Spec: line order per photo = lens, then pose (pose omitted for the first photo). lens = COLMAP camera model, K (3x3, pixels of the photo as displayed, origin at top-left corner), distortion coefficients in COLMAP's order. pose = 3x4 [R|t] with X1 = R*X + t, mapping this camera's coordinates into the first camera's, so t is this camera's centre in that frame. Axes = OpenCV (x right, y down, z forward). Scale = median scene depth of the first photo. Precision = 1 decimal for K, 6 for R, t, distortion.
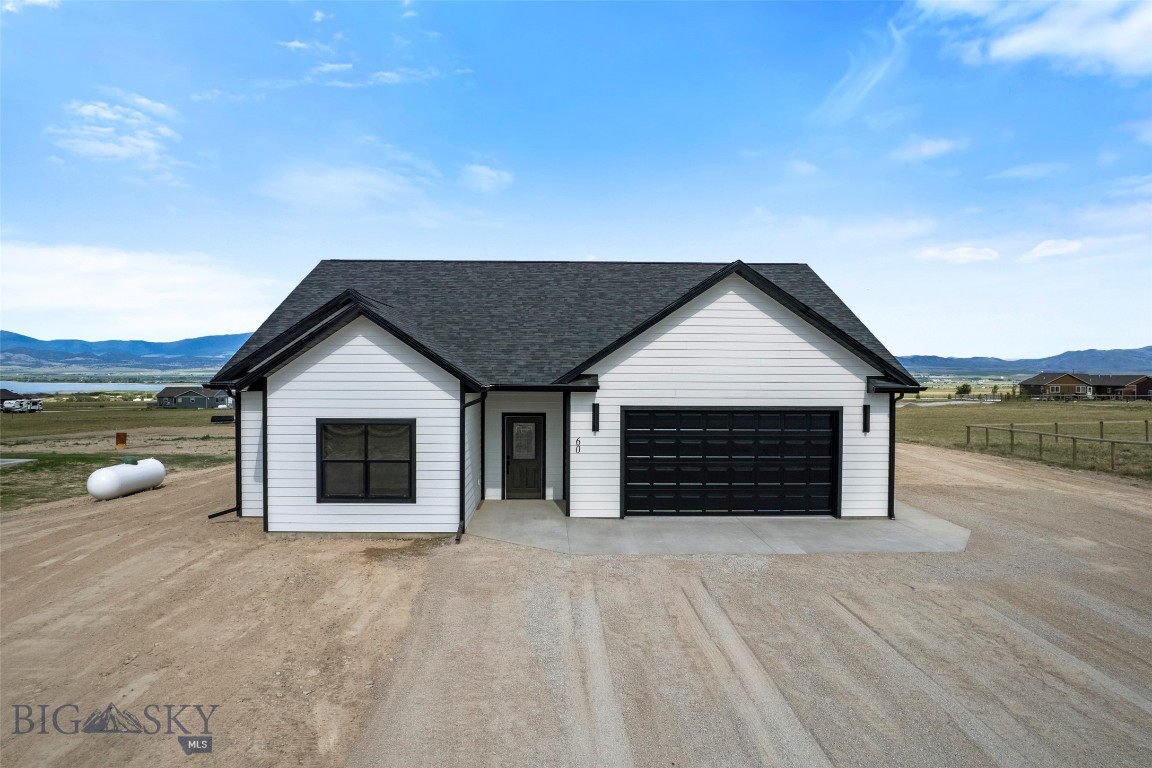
lens RADIAL K [[738.5, 0, 577.7], [0, 738.5, 387.2], [0, 0, 1]] dist [-0.083309, 0.075256]
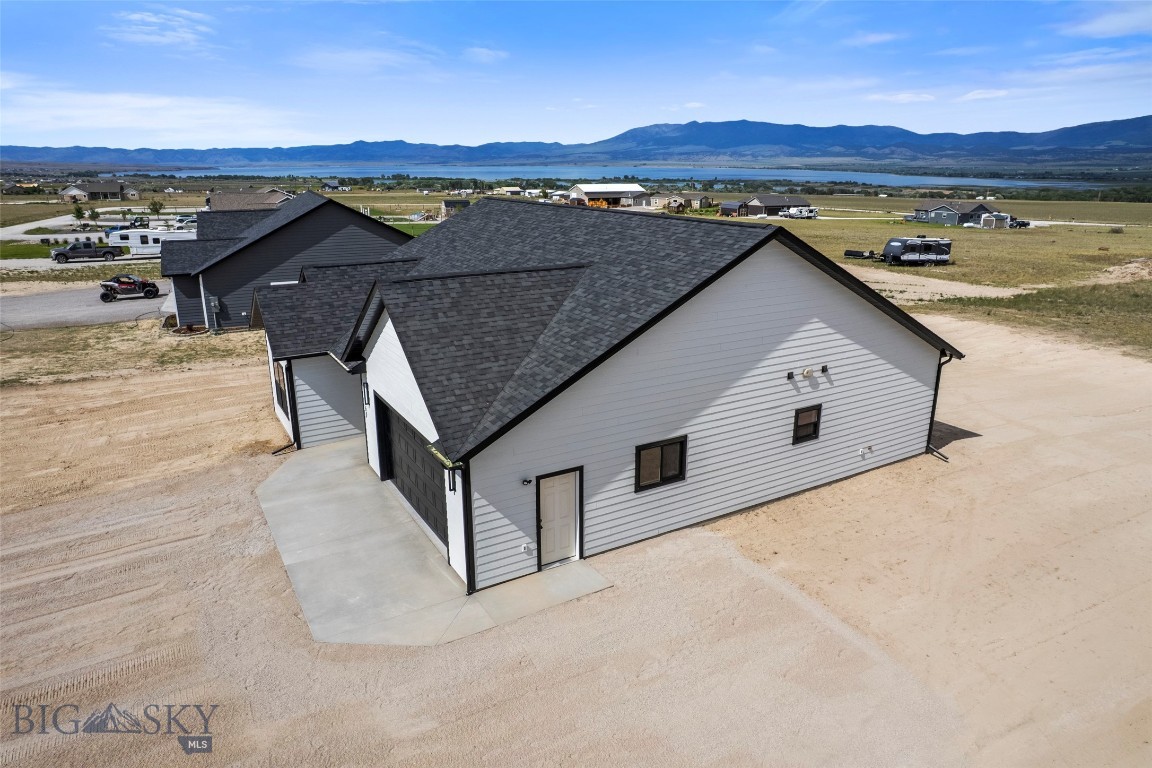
lens RADIAL K [[738.5, 0, 577.7], [0, 738.5, 387.2], [0, 0, 1]] dist [-0.083309, 0.075256]
pose [[0.488298, 0.253774, -0.834964, 1.190472], [-0.015724, 0.959187, 0.282334, -0.311890], [0.872536, -0.124734, 0.472359, 0.747383]]
